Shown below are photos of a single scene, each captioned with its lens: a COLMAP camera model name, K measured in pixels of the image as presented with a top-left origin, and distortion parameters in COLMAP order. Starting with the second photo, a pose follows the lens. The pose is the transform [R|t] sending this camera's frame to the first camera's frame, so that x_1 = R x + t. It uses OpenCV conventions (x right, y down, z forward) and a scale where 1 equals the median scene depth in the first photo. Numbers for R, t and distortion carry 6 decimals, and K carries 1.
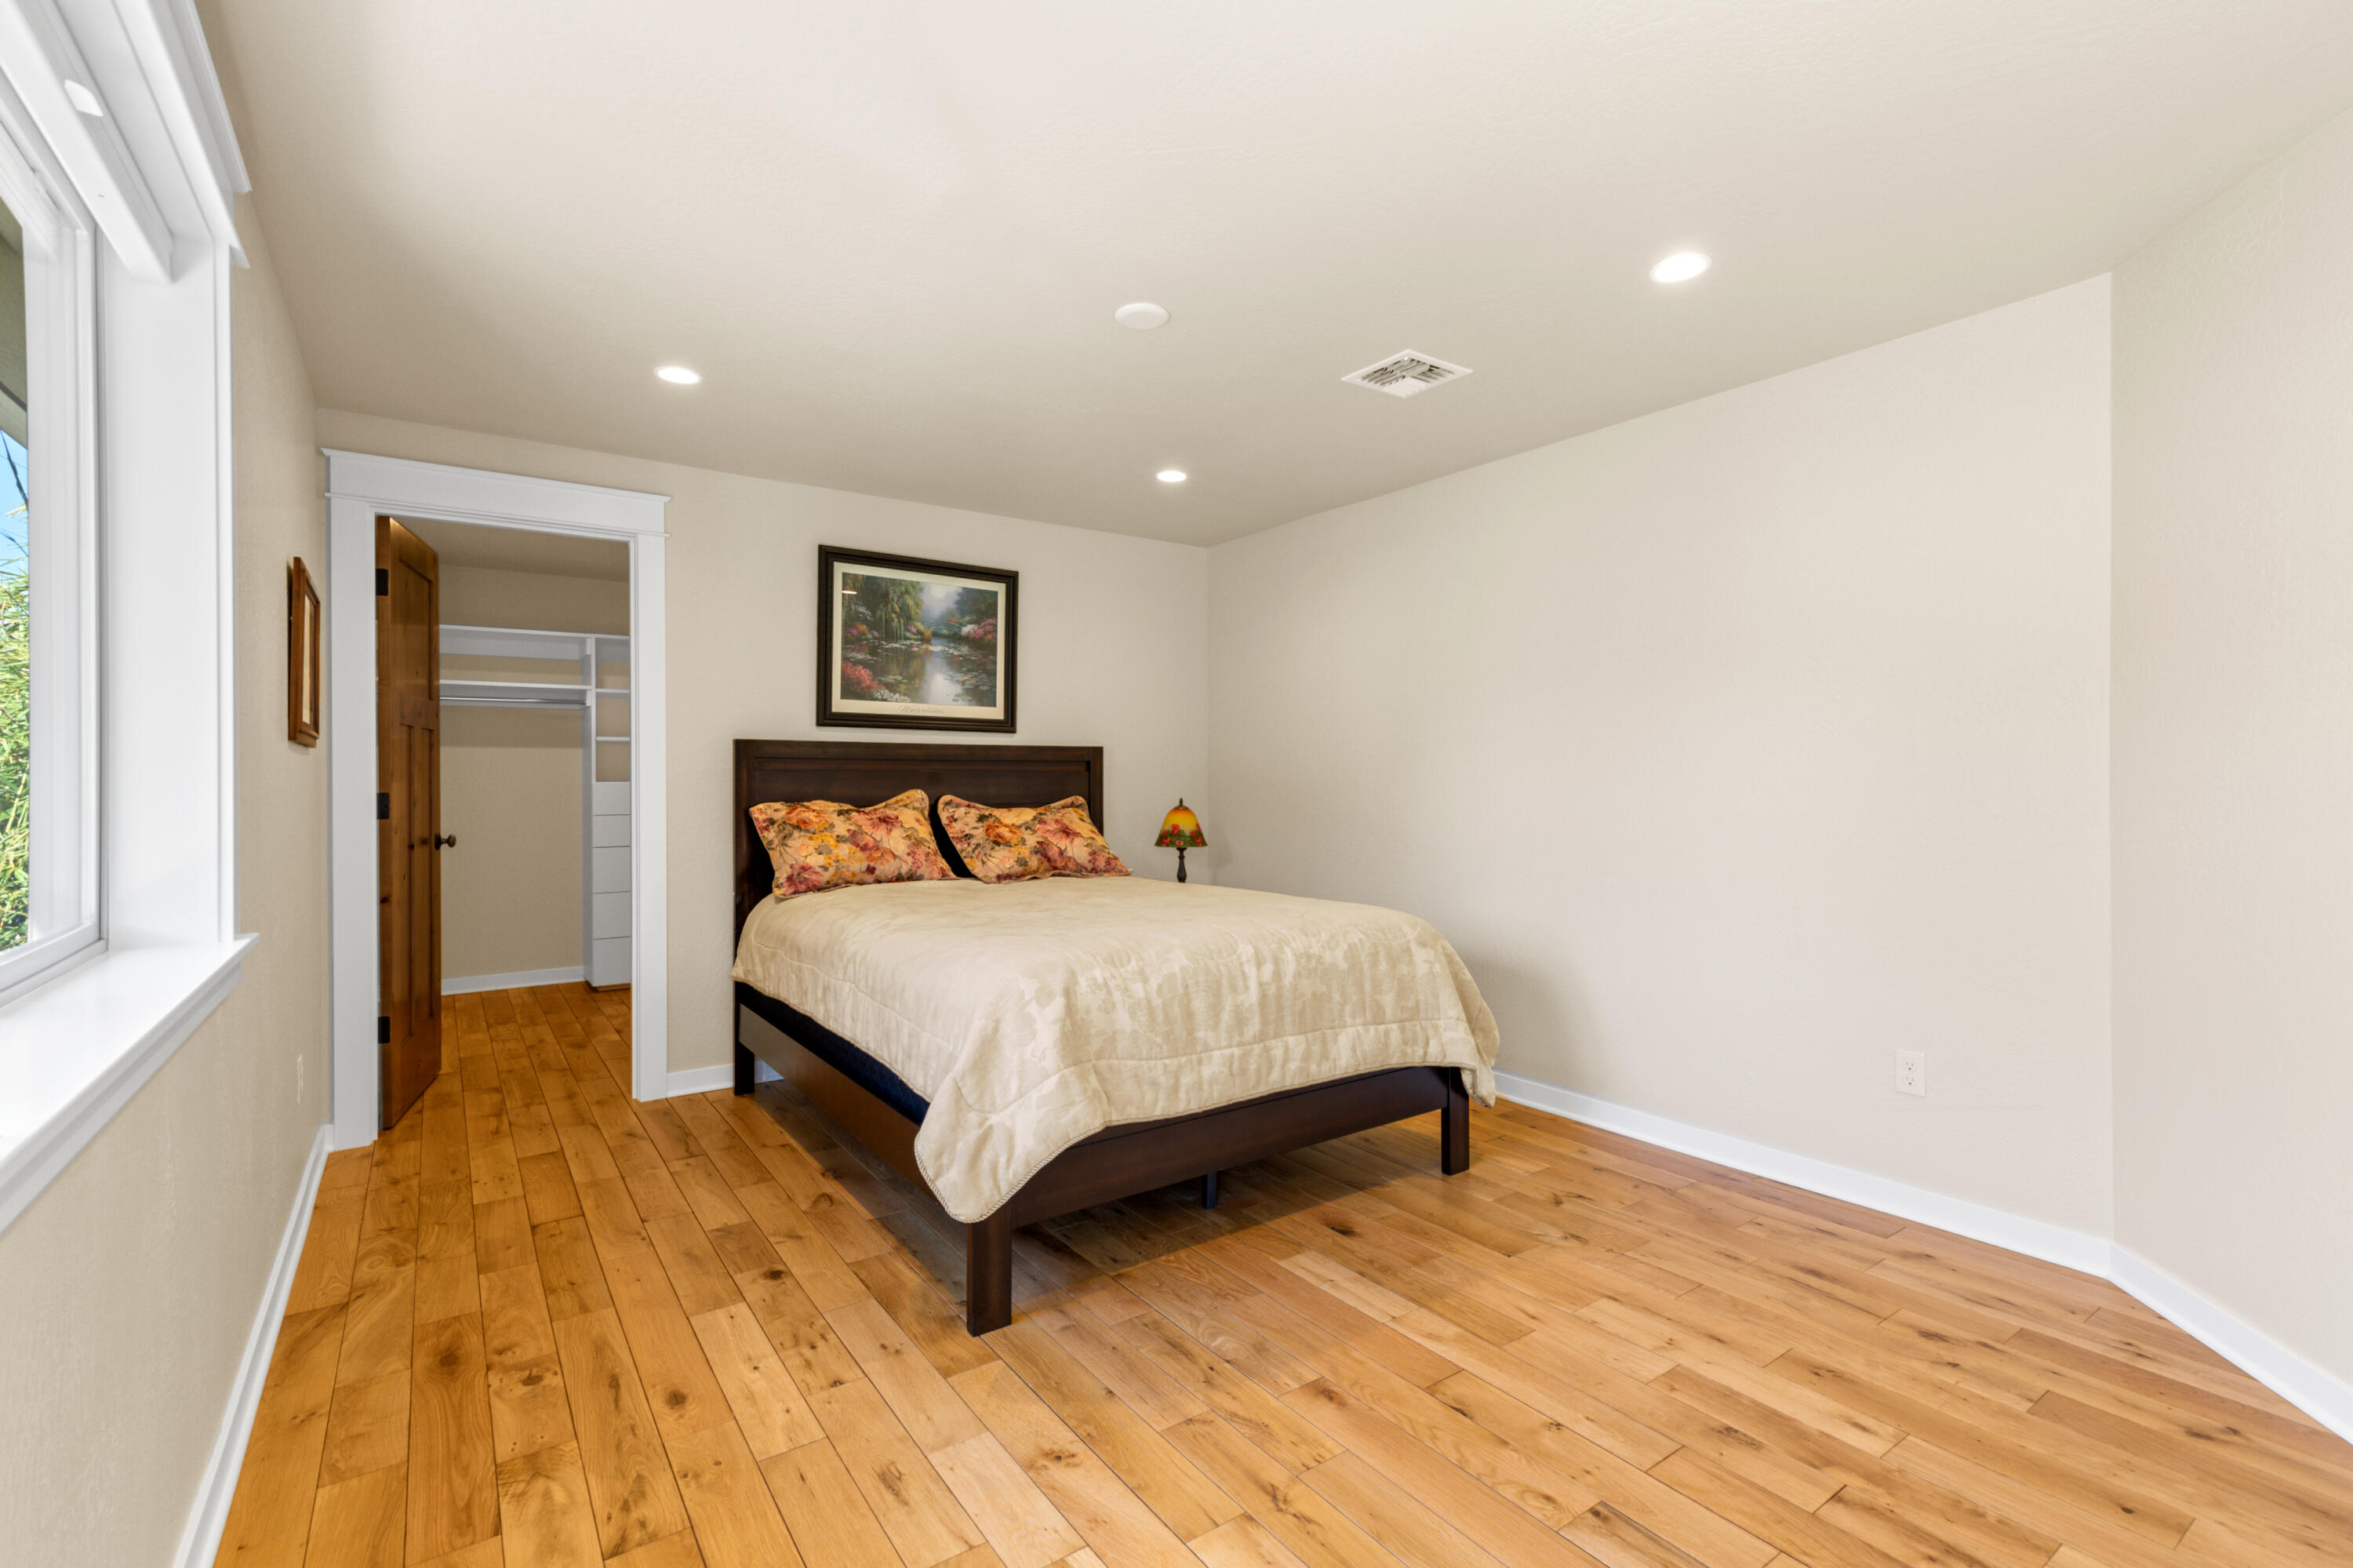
lens RADIAL K [[1052.2, 0, 1194.1], [0, 1052.2, 780.4], [0, 0, 1]] dist [0.004855, -0.001246]
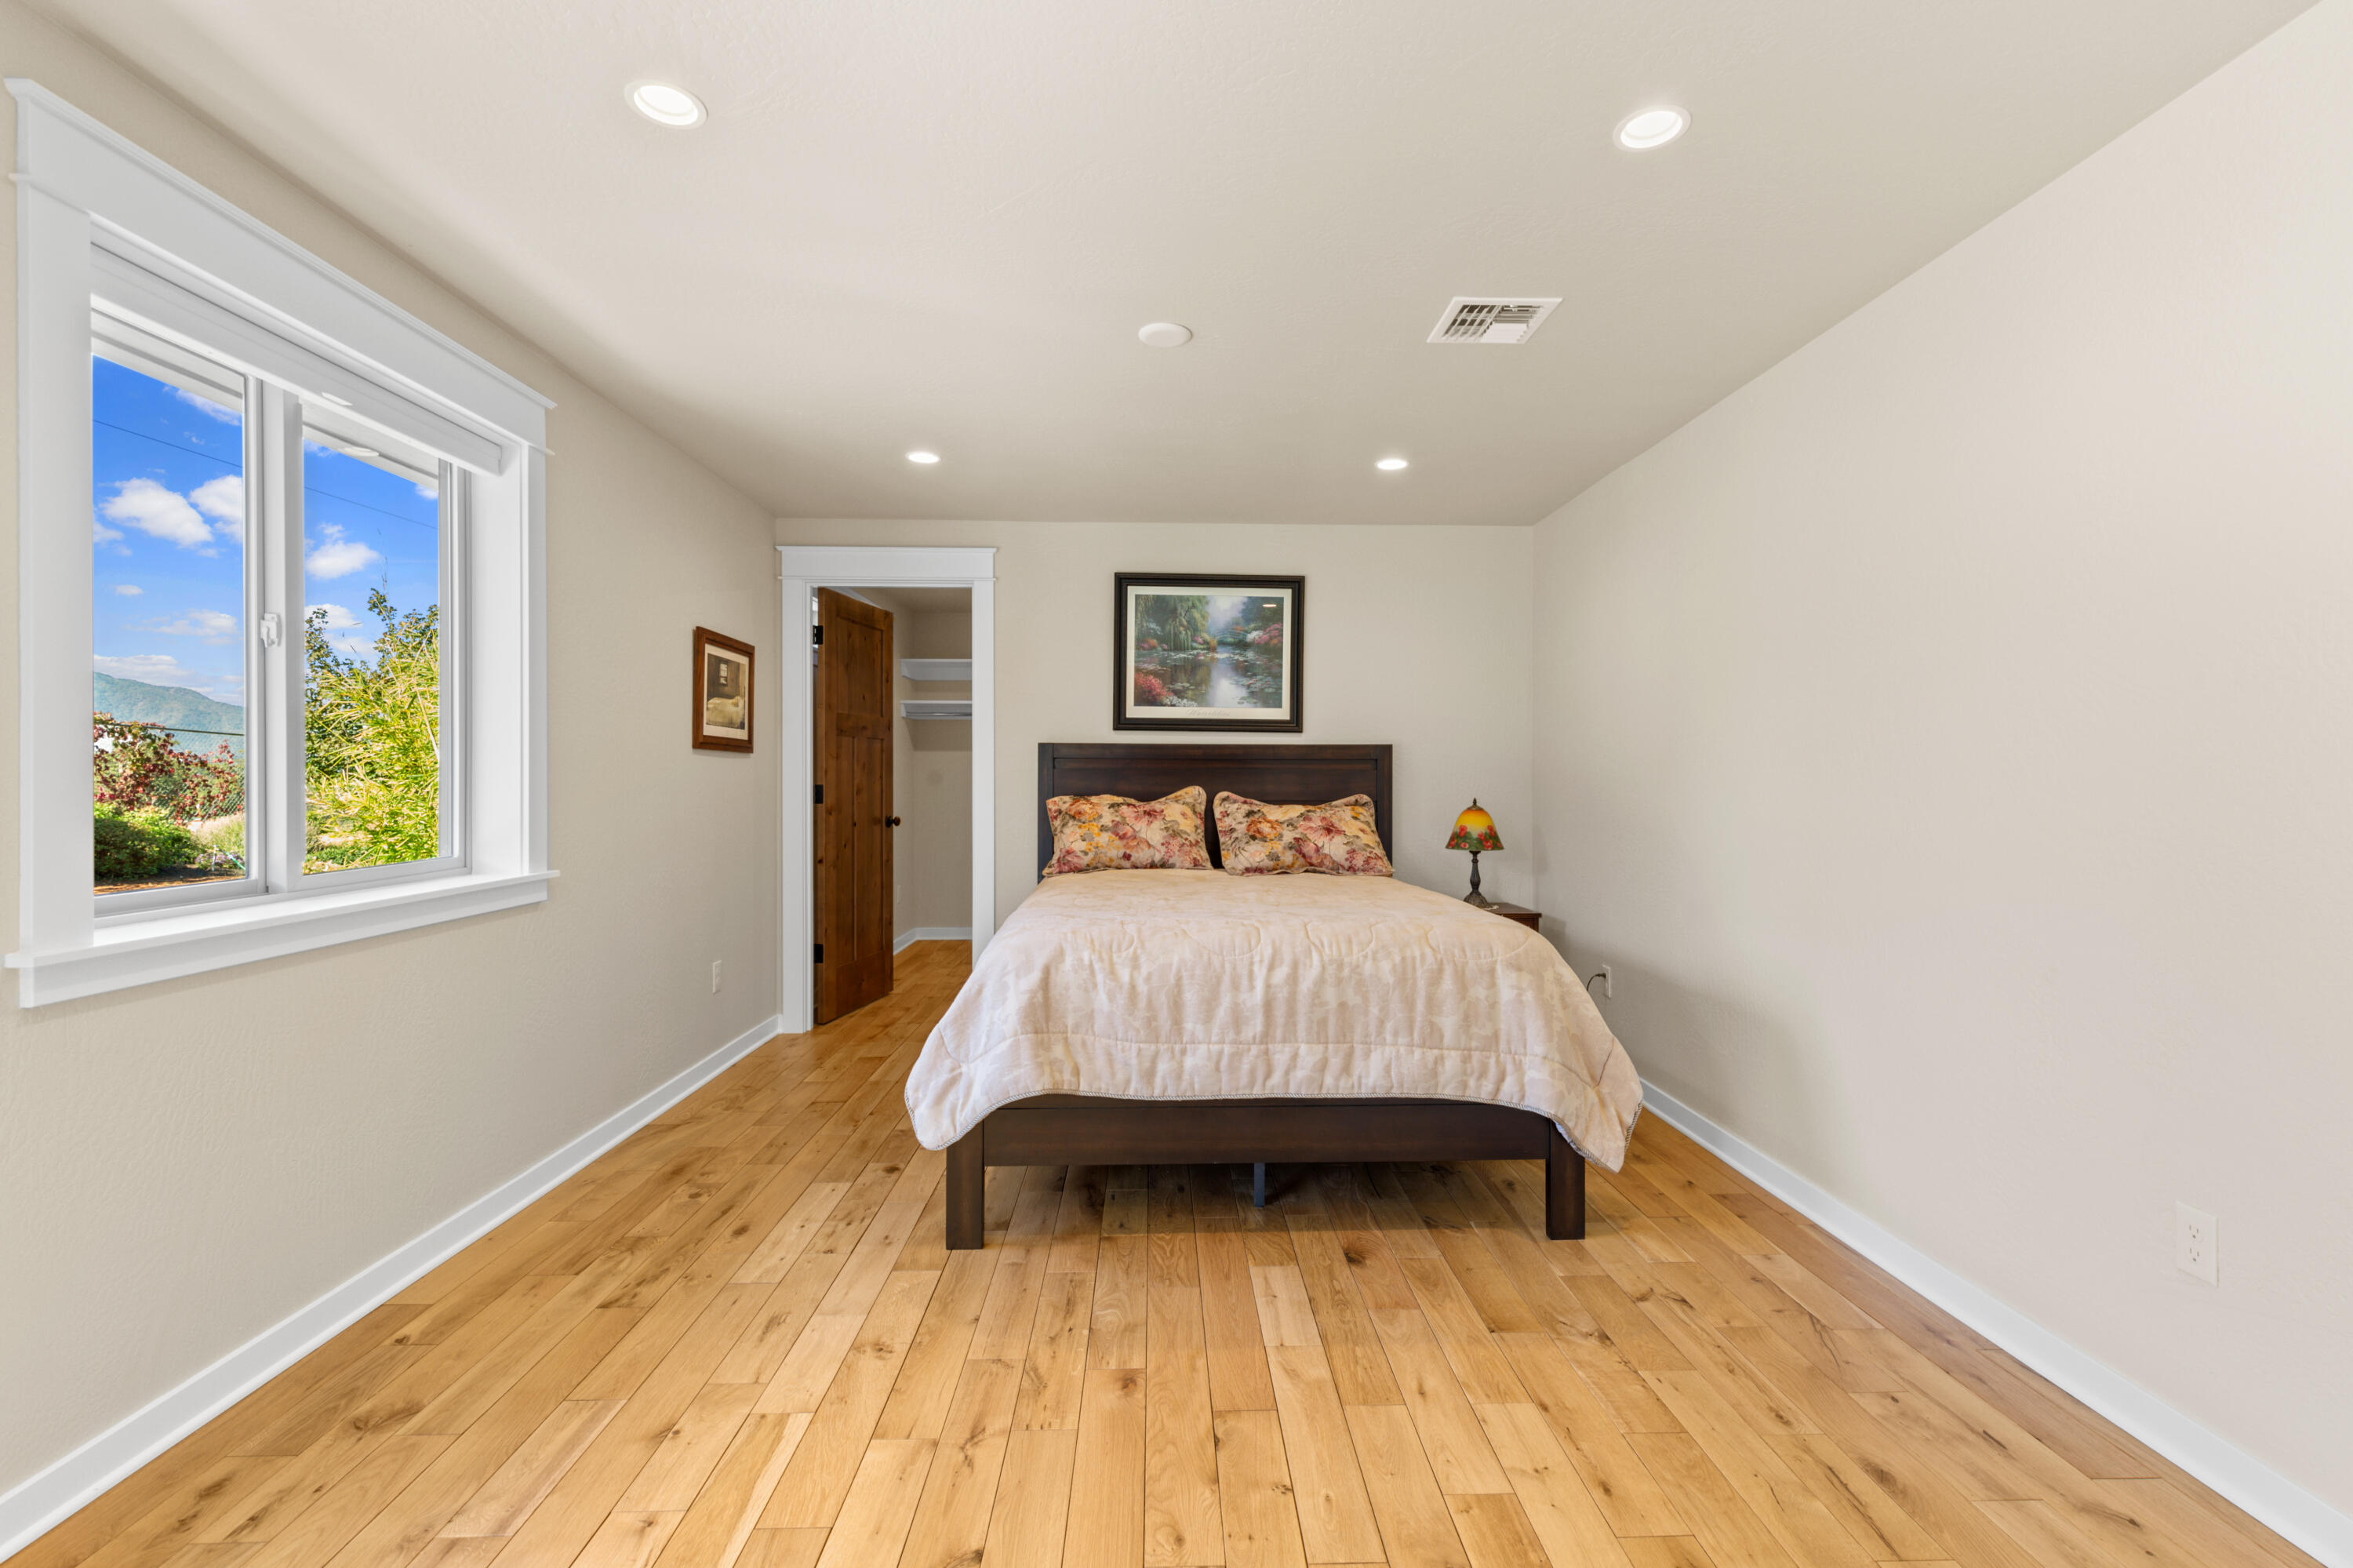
lens RADIAL K [[1052.2, 0, 1195.9], [0, 1052.2, 783.4], [0, 0, 1]] dist [0.004855, -0.001246]
pose [[0.833153, 0.007269, -0.552994, 0.529163], [-0.004871, 0.999971, 0.005806, -0.000950], [0.553021, -0.002144, 0.833165, 0.136930]]
